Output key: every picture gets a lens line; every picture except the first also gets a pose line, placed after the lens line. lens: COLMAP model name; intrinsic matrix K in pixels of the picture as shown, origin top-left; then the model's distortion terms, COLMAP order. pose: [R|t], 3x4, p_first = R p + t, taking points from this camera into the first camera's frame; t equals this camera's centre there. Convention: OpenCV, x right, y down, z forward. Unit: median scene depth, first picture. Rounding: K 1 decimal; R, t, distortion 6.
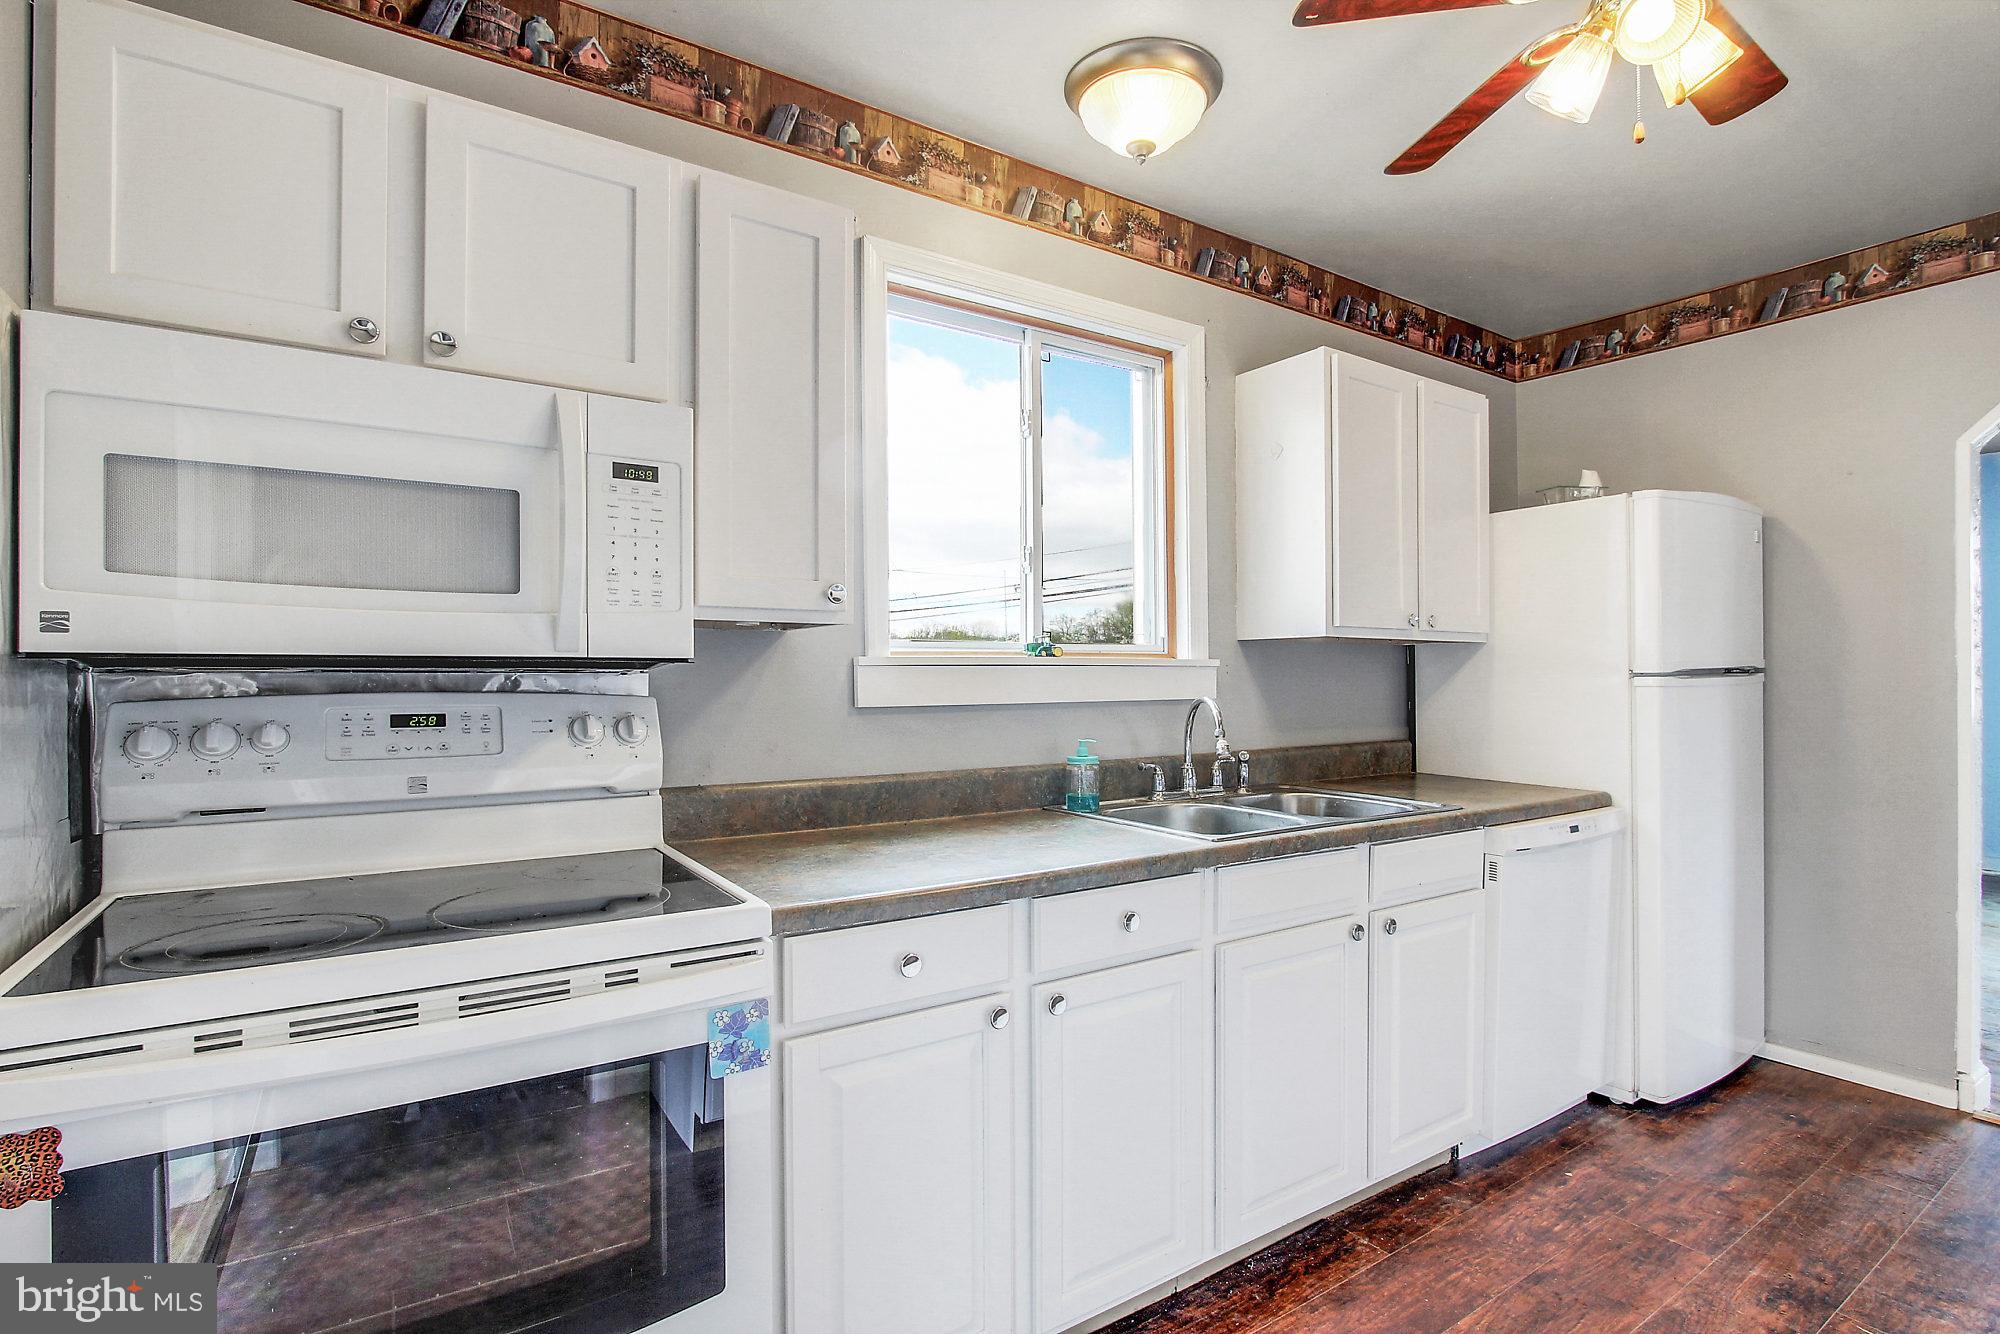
lens RADIAL K [[975.1, 0, 1005.0], [0, 975.1, 661.6], [0, 0, 1]] dist [-0.023725, -0.000134]
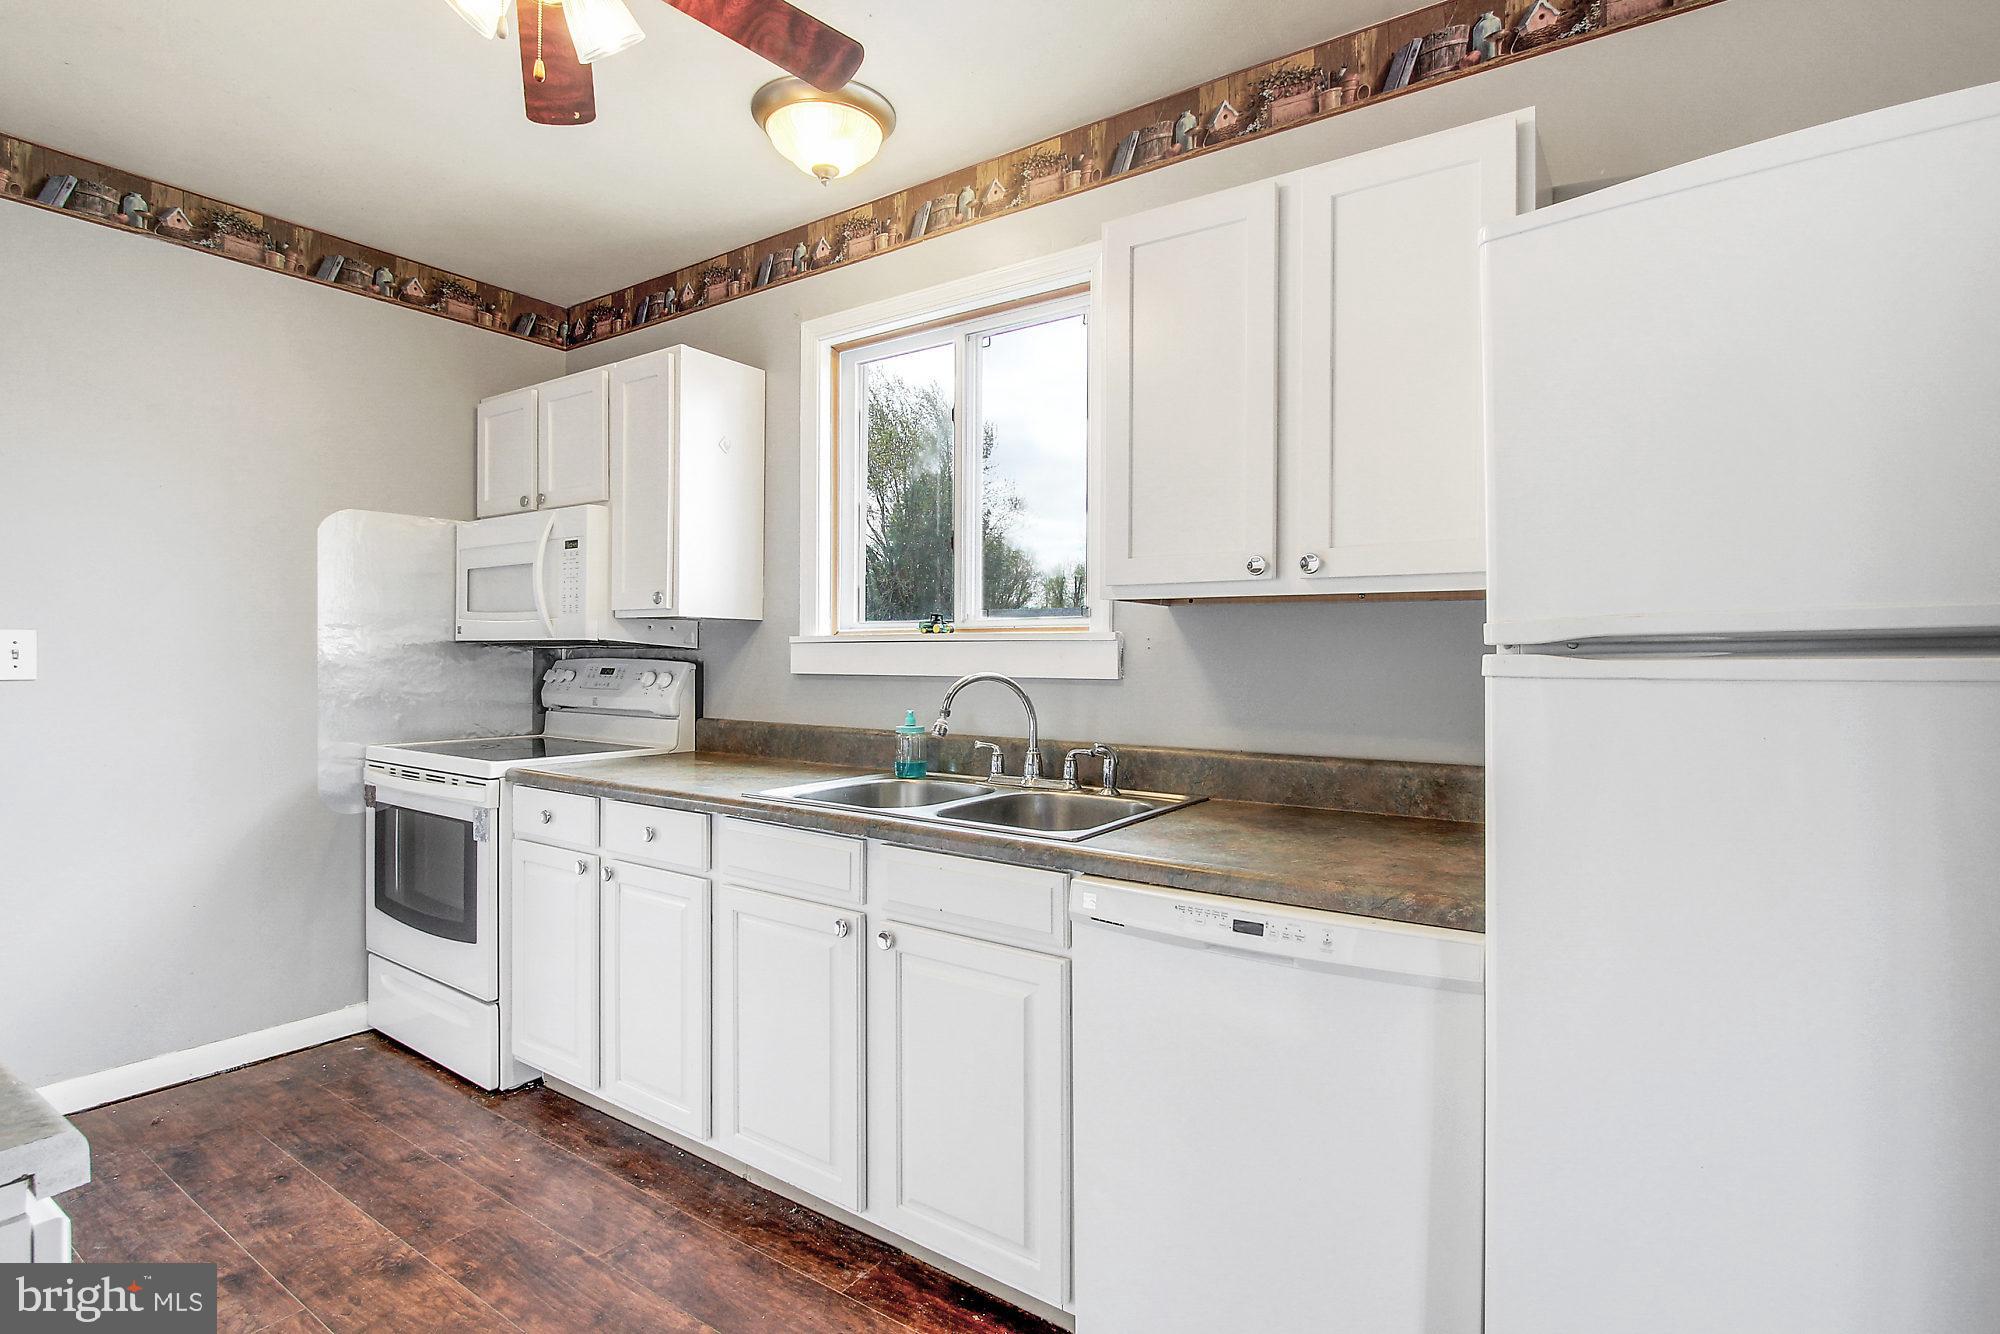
lens RADIAL K [[933.2, 0, 1000.0], [0, 933.2, 667.0], [0, 0, 1]] dist [-0.021350, 0.000136]
pose [[0.375630, 0.012118, -0.926691, 1.160149], [0.004687, 0.999877, 0.014975, 0.019067], [0.926758, -0.009969, 0.375527, 0.764939]]
